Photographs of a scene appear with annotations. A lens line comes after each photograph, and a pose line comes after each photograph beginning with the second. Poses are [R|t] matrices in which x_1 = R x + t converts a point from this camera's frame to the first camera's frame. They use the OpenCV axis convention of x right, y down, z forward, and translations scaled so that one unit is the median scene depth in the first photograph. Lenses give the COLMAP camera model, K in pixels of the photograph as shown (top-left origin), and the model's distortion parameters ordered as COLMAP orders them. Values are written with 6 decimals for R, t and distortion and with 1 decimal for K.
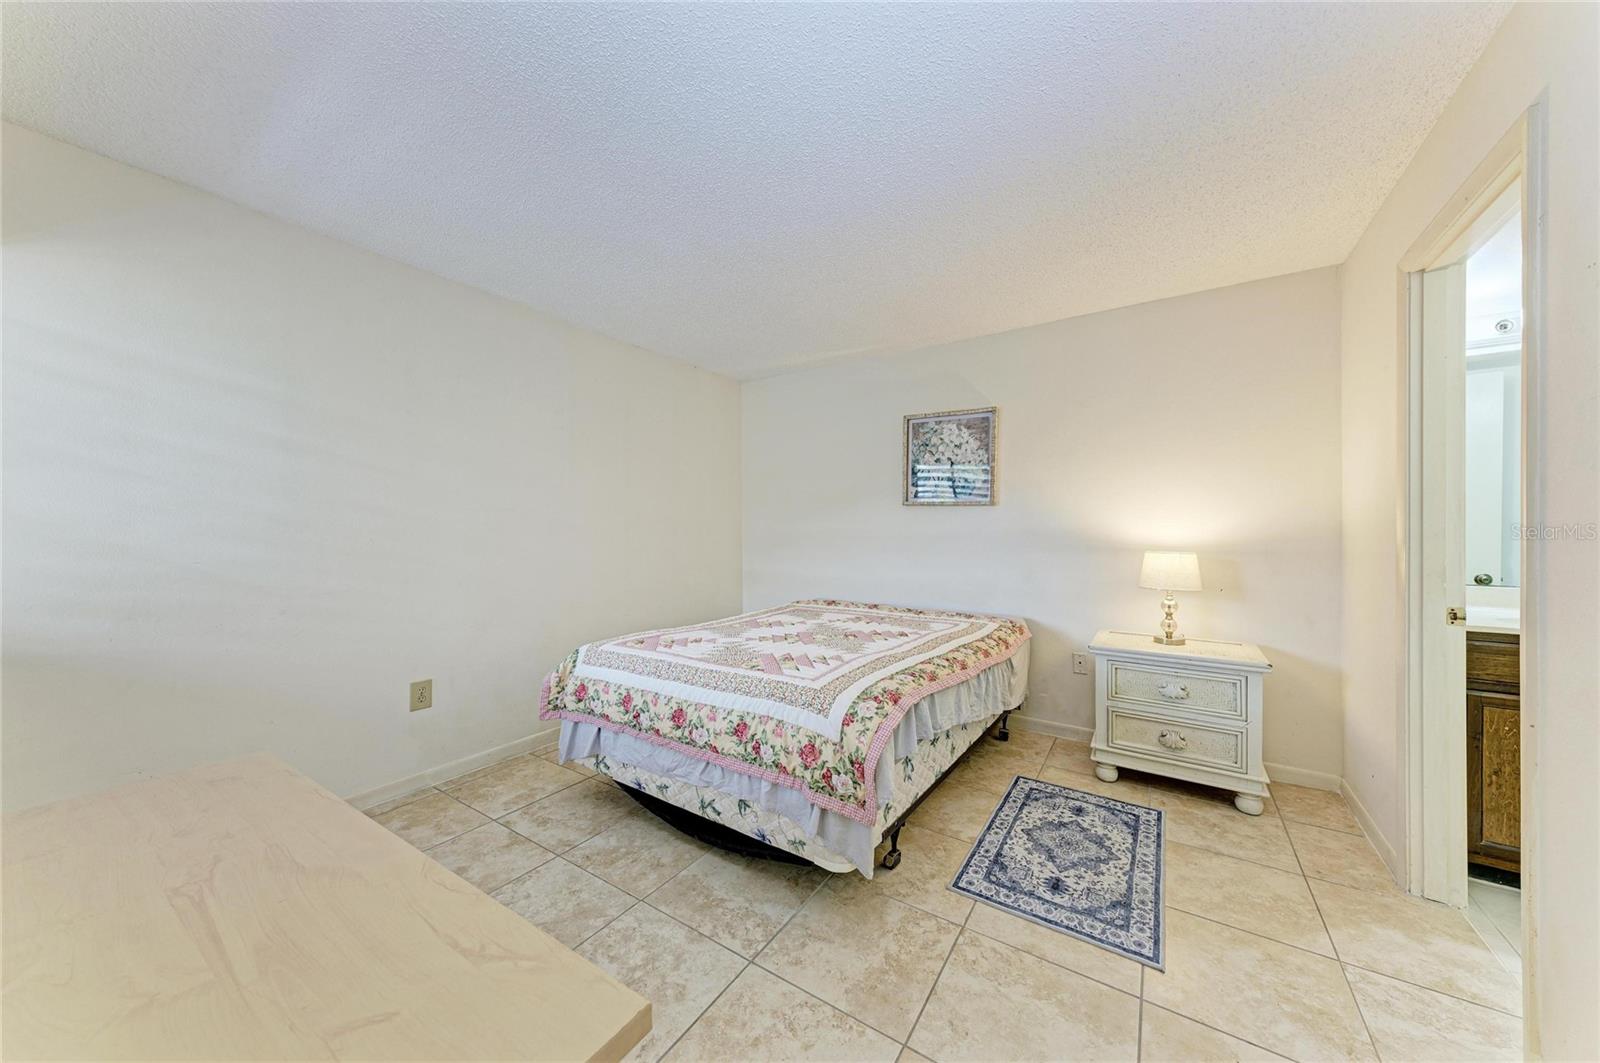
lens RADIAL K [[541.4, 0, 800.0], [0, 541.4, 531.5], [0, 0, 1]] dist [0.019171, -0.000023]
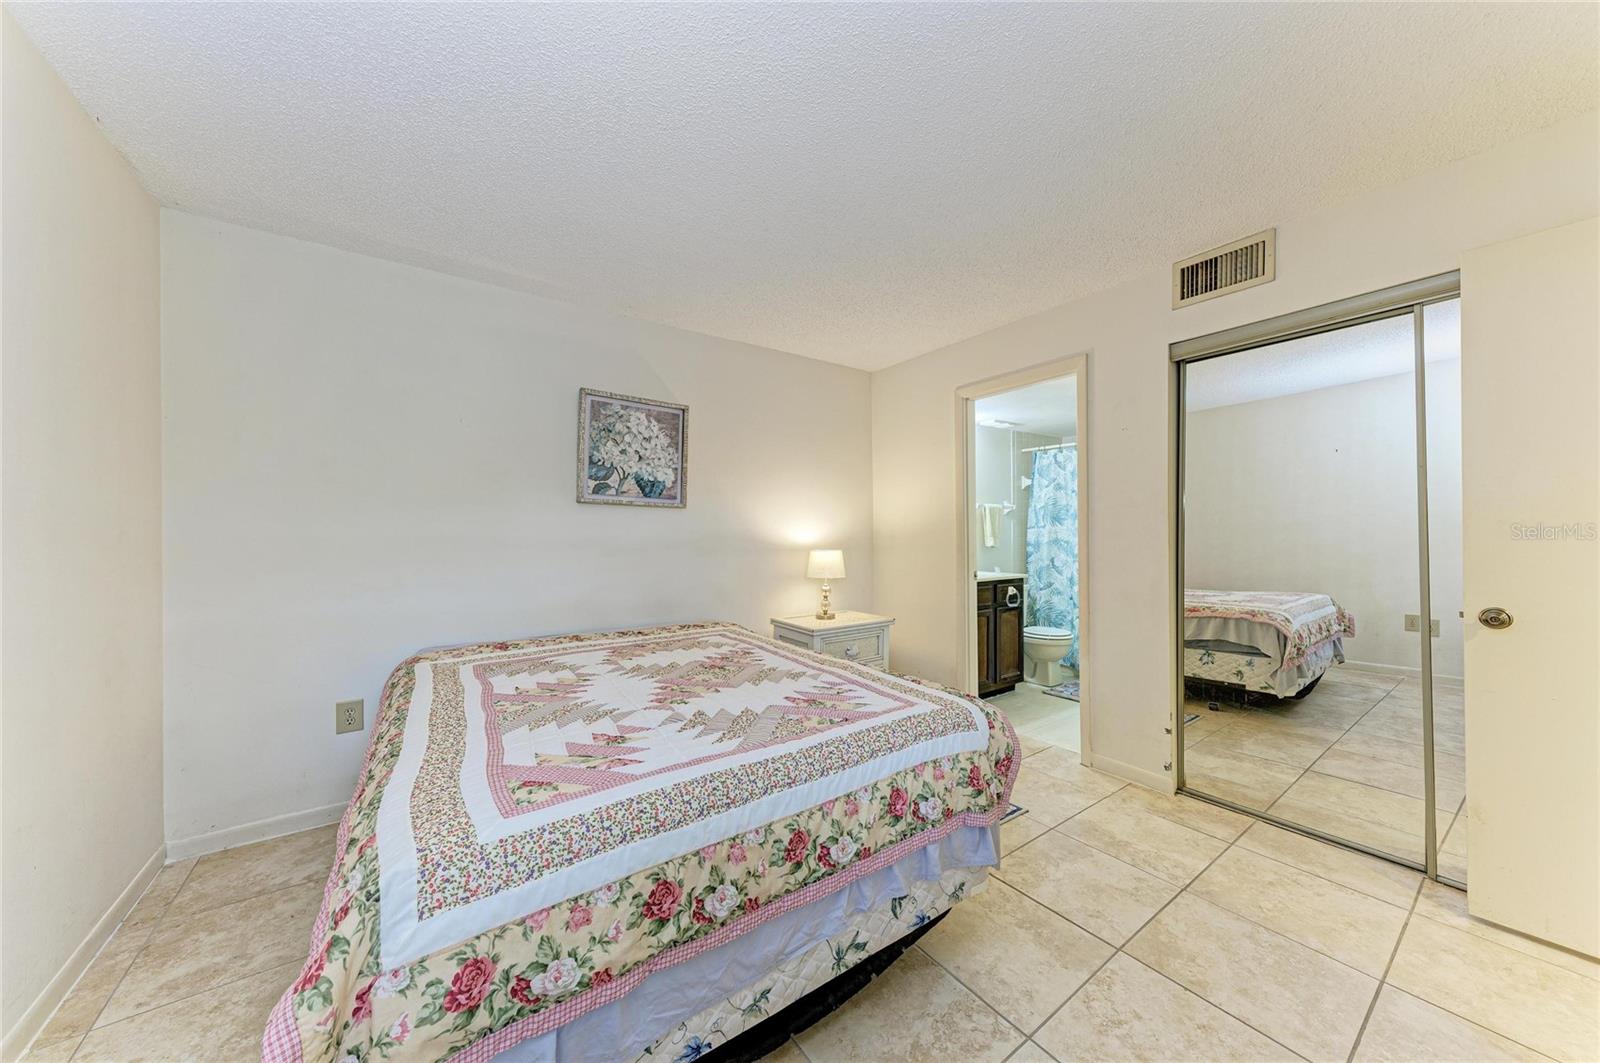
lens RADIAL K [[540.8, 0, 810.4], [0, 540.8, 530.2], [0, 0, 1]] dist [0.021586, -0.005967]
pose [[0.355088, 0.004261, 0.934823, -0.452511], [0.008397, 0.999935, -0.007748, 0.000062], [-0.934795, 0.010601, 0.355029, 0.450545]]
